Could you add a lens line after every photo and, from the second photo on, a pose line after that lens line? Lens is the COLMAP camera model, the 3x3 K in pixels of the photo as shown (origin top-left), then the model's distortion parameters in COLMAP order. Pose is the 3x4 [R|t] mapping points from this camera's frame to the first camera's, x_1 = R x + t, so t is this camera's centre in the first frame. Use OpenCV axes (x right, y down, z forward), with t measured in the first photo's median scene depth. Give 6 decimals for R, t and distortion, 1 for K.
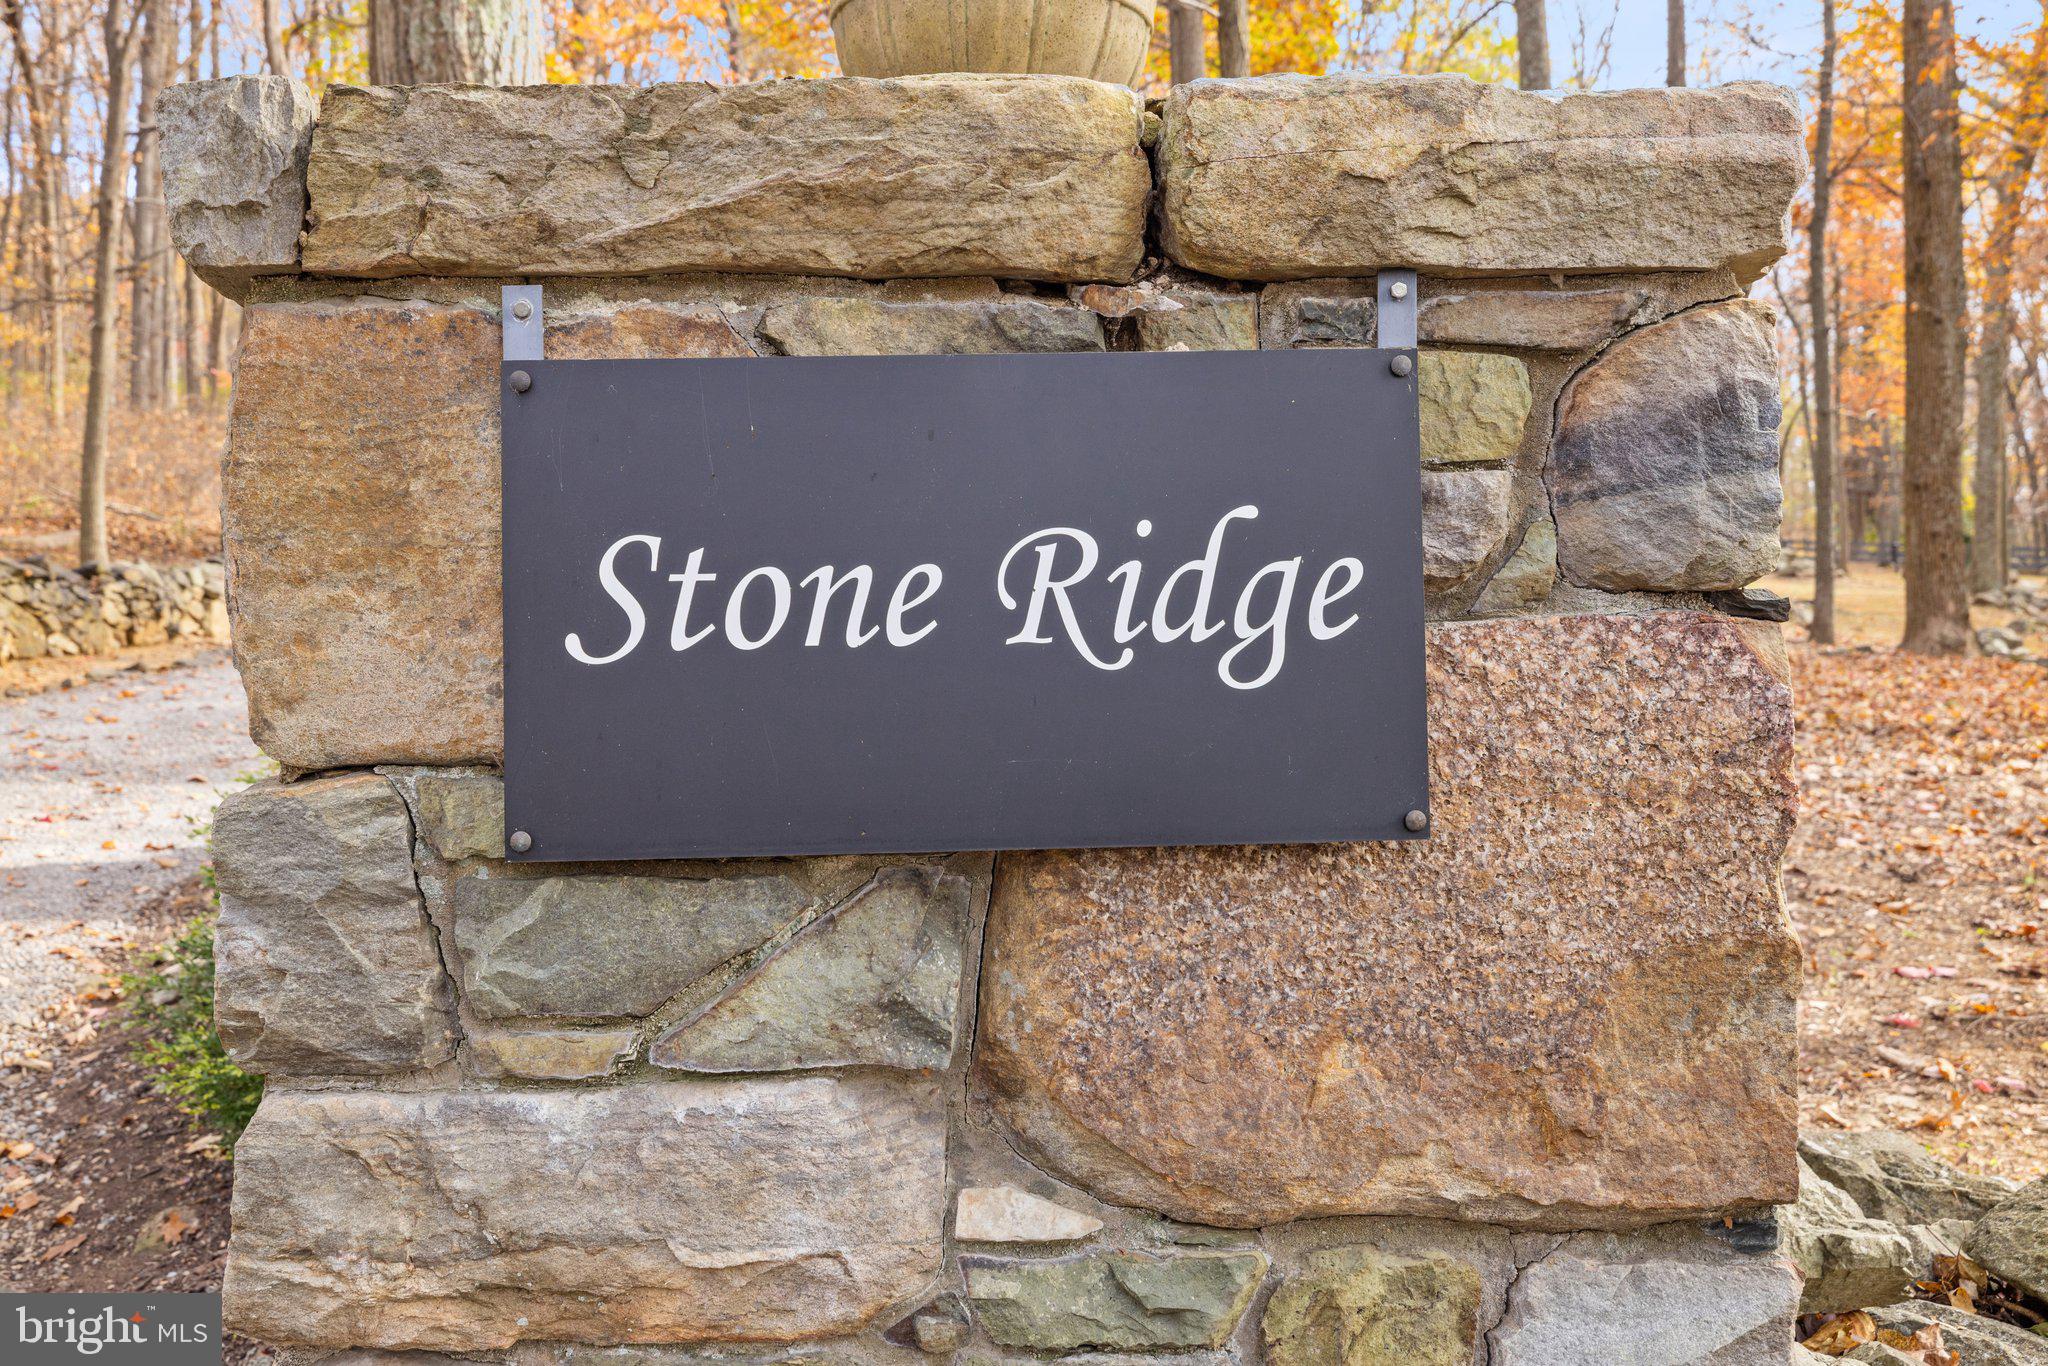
lens RADIAL K [[2049.7, 0, 1024.0], [0, 2049.7, 683.0], [0, 0, 1]] dist [0.012334, 0.000071]
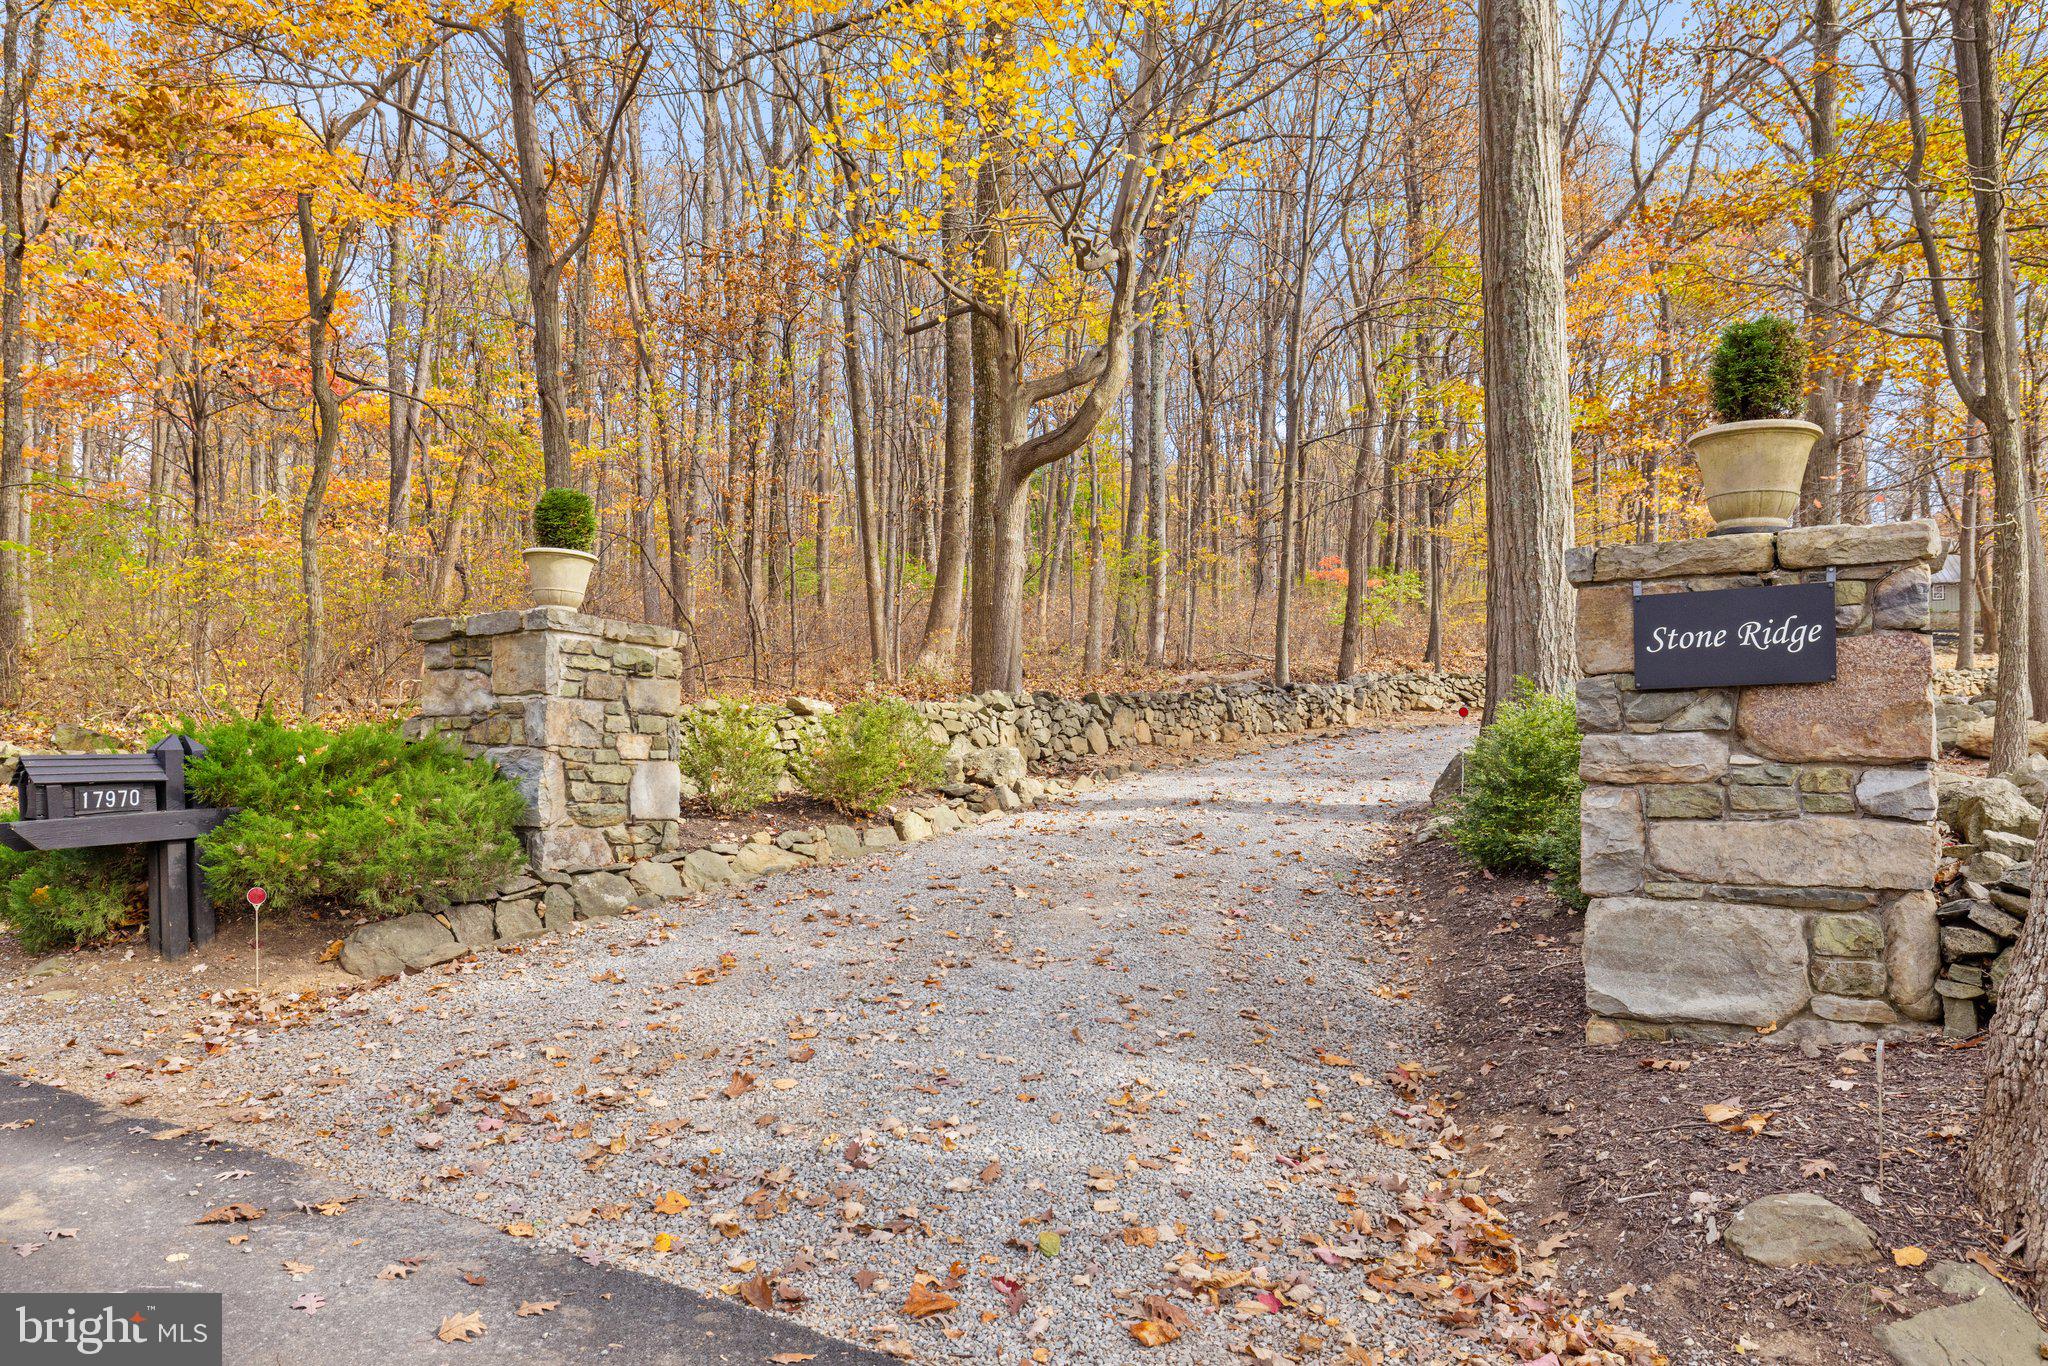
lens RADIAL K [[1432.5, 0, 1026.4], [0, 1432.5, 746.0], [0, 0, 1]] dist [0.008746, 0.004825]
pose [[0.848382, -0.005084, -0.529360, 0.367053], [-0.005422, 0.999818, -0.018291, 0.300133], [0.529357, 0.018387, 0.848200, -2.902701]]
